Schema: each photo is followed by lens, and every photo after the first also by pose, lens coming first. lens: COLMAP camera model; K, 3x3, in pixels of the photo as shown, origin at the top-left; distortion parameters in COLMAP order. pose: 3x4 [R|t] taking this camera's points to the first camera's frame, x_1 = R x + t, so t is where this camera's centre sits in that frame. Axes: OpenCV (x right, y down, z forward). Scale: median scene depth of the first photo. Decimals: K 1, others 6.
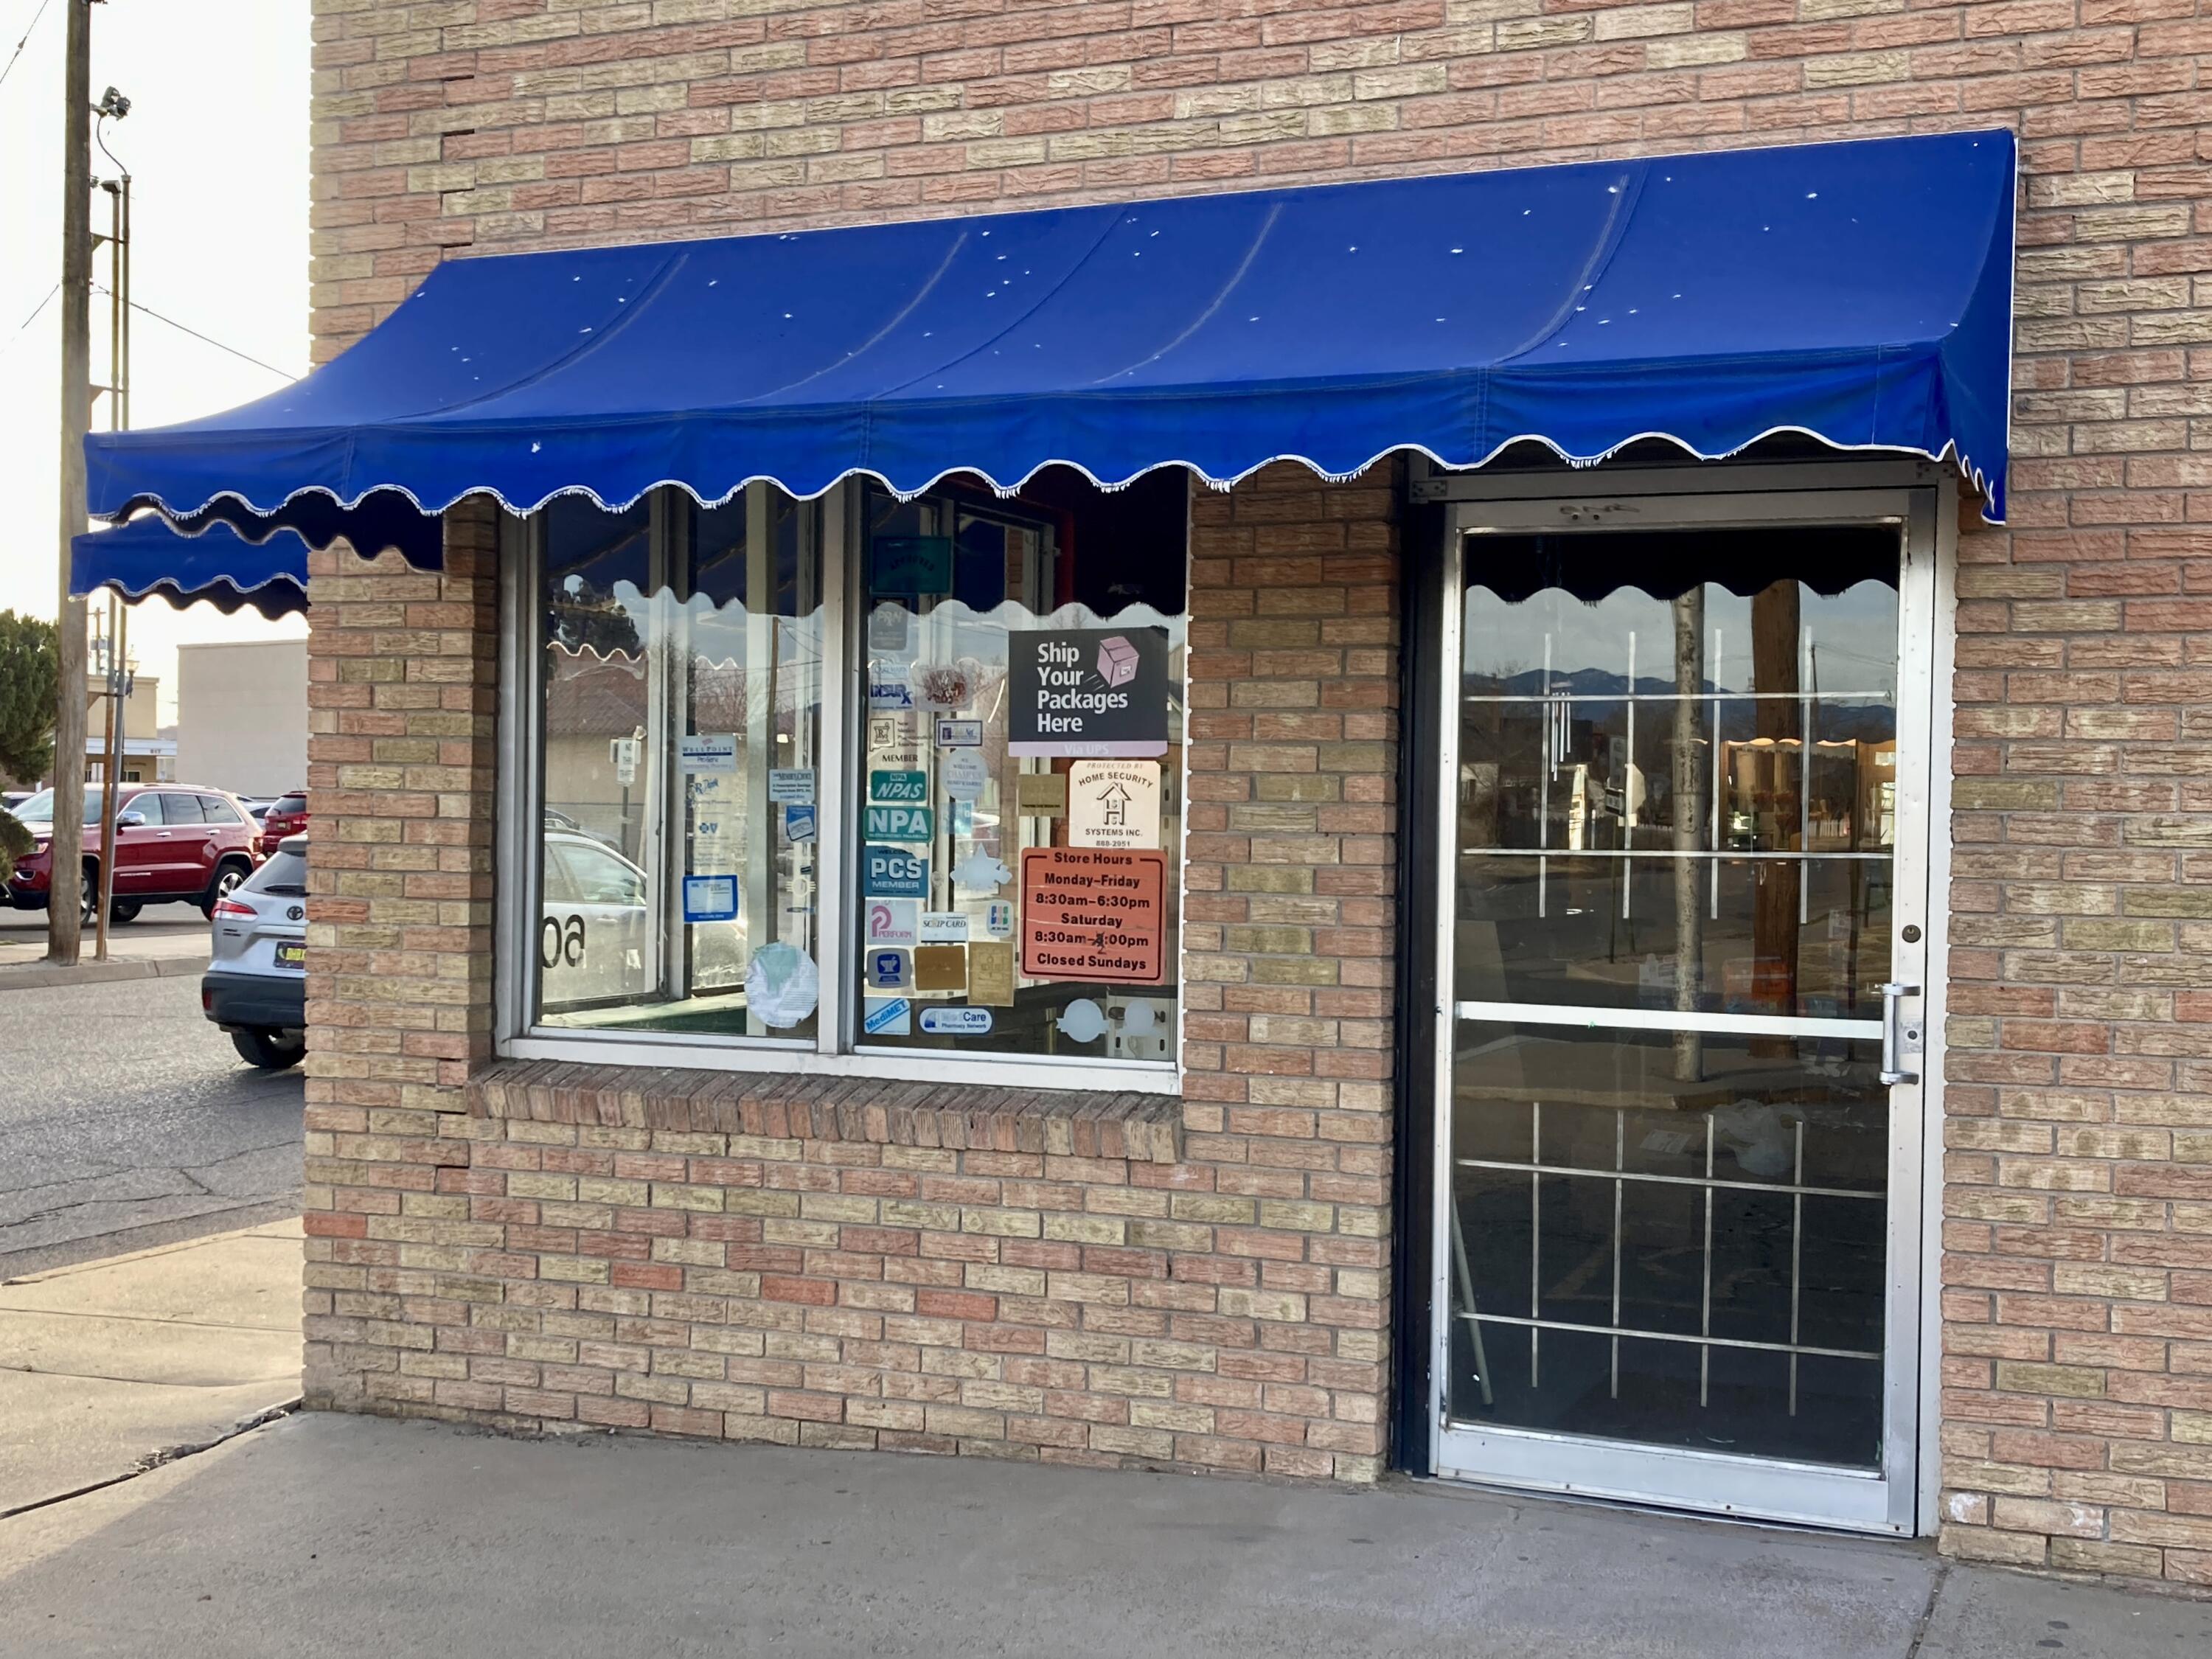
lens RADIAL K [[2690.9, 0, 1068.2], [0, 2690.9, 870.2], [0, 0, 1]] dist [0.071786, 0.000000]
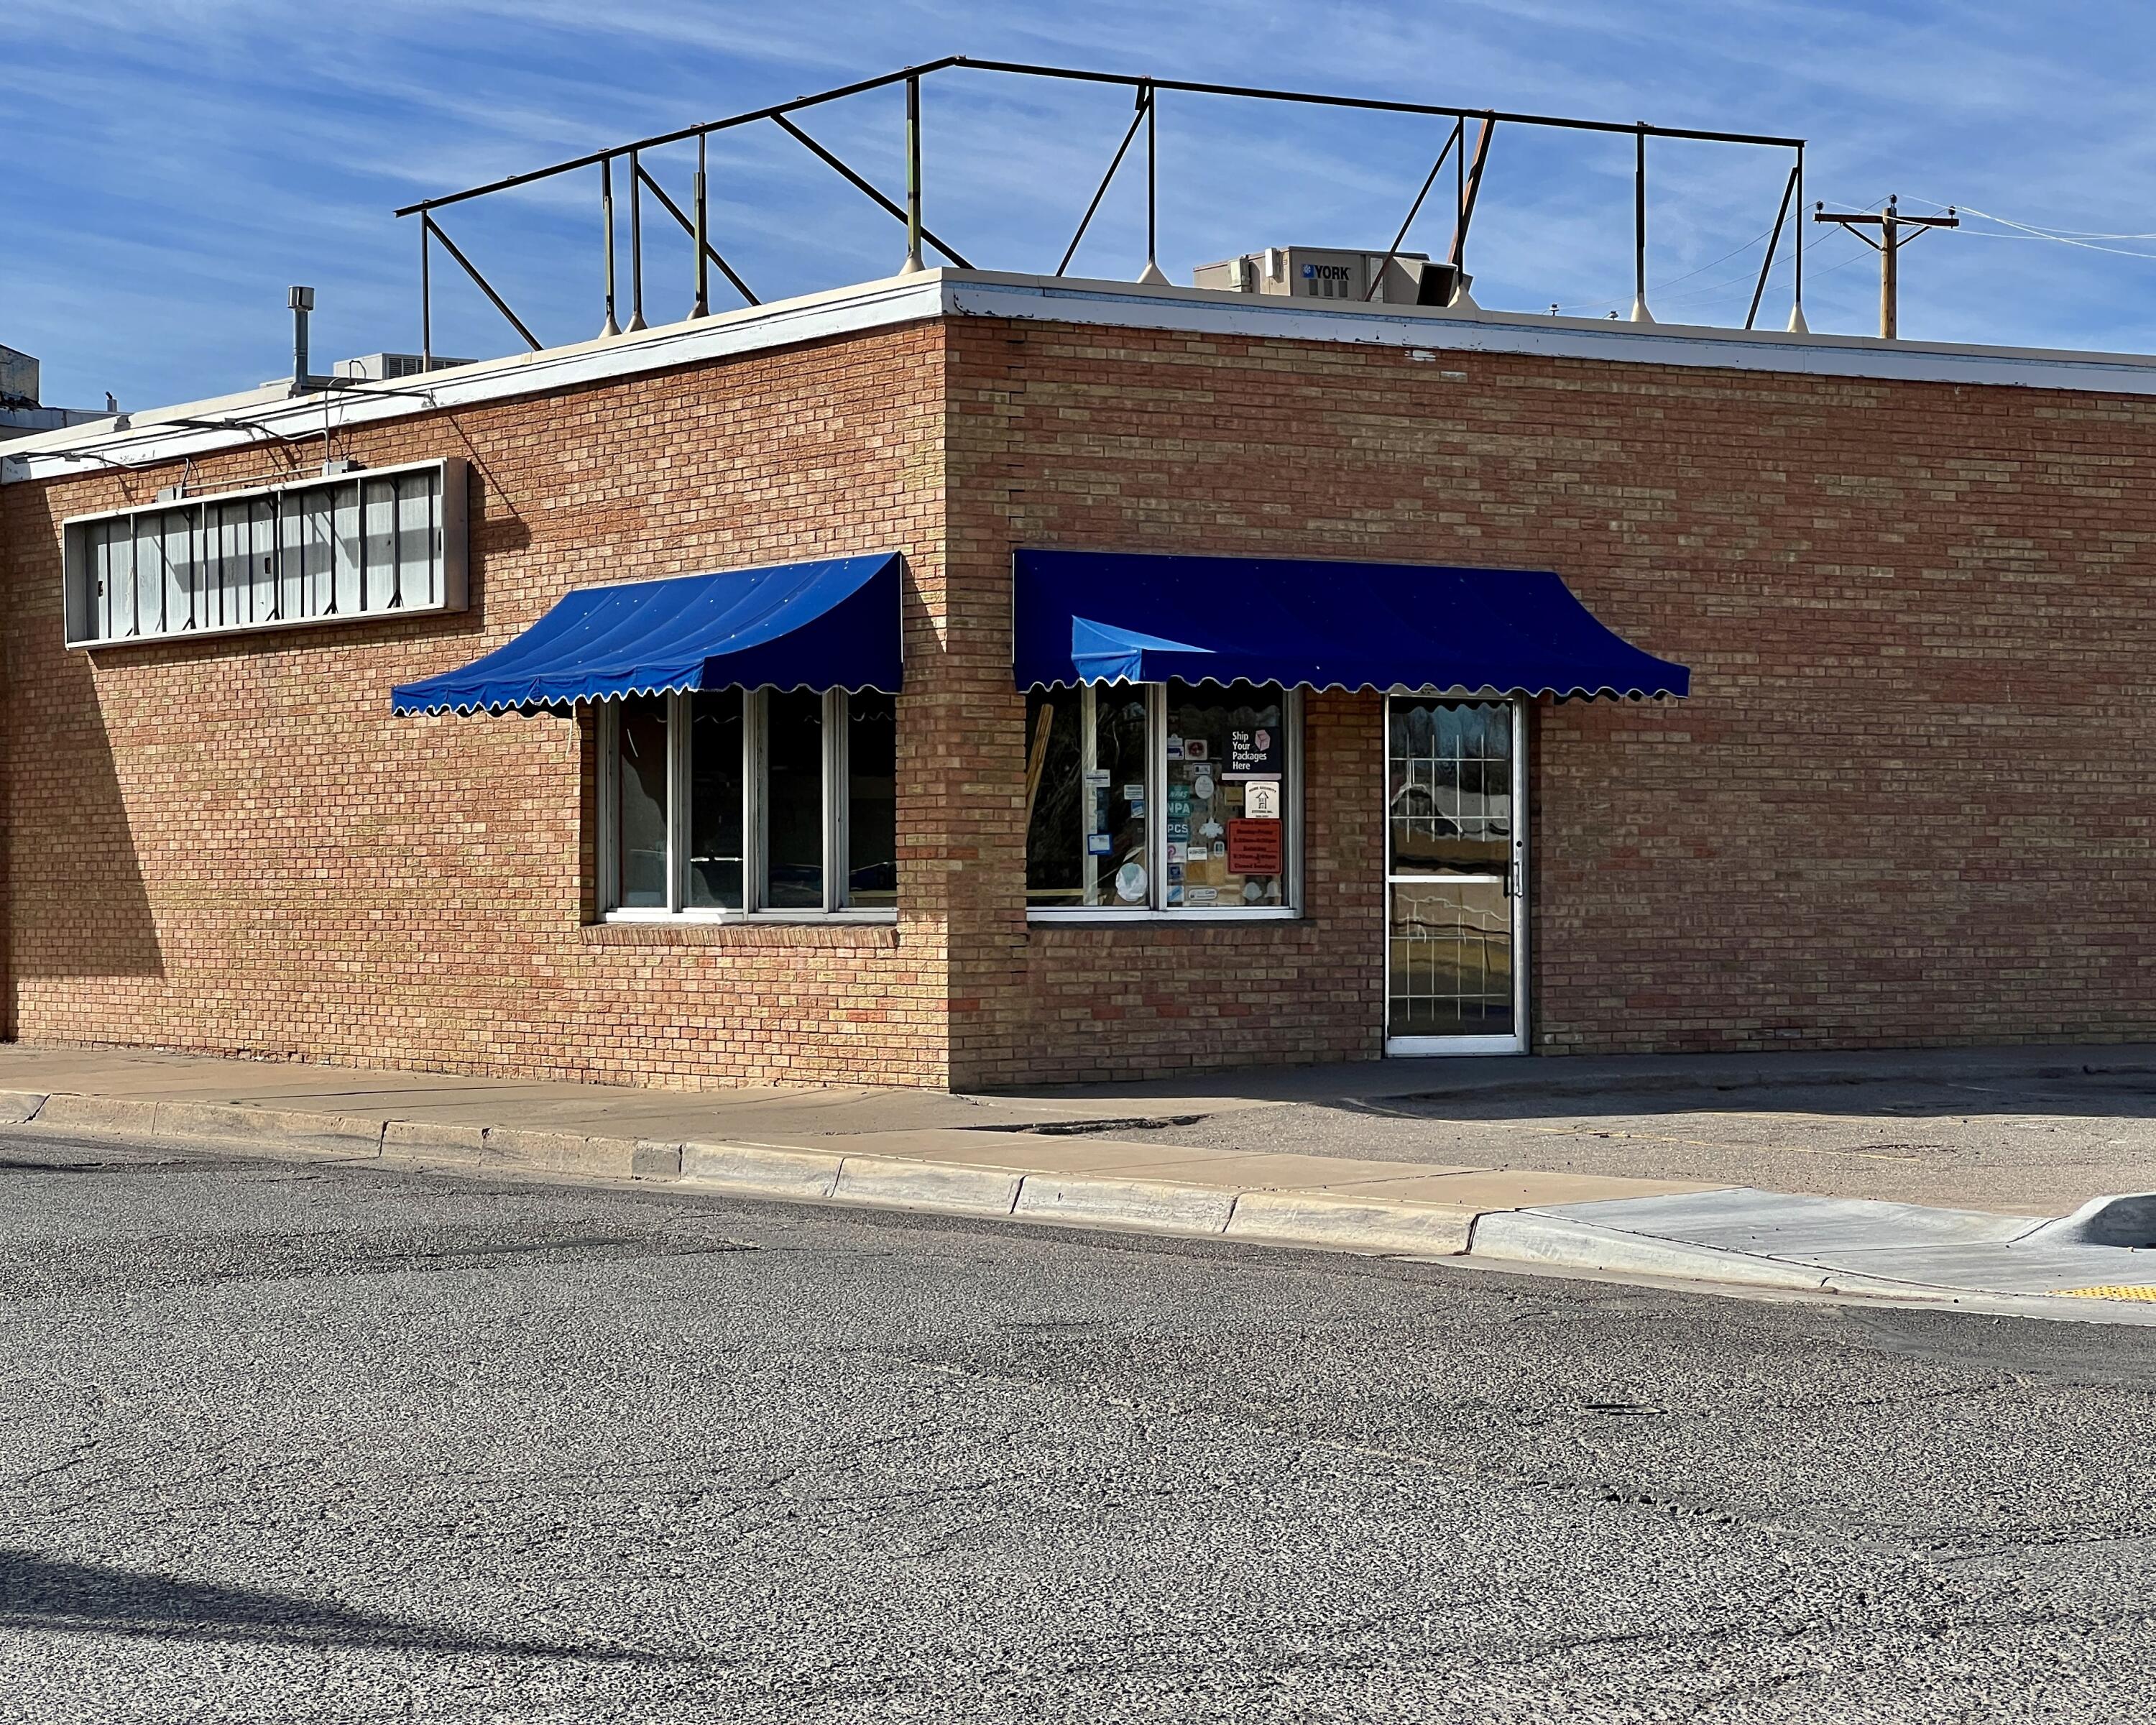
lens RADIAL K [[5214.1, 0, 1053.9], [0, 5214.1, 793.3], [0, 0, 1]] dist [0.204895, 0.000000]
pose [[0.539269, 0.002351, 0.842131, -3.971131], [0.032053, 0.999214, -0.023315, 0.071299], [-0.841524, 0.039565, 0.538769, -1.344396]]
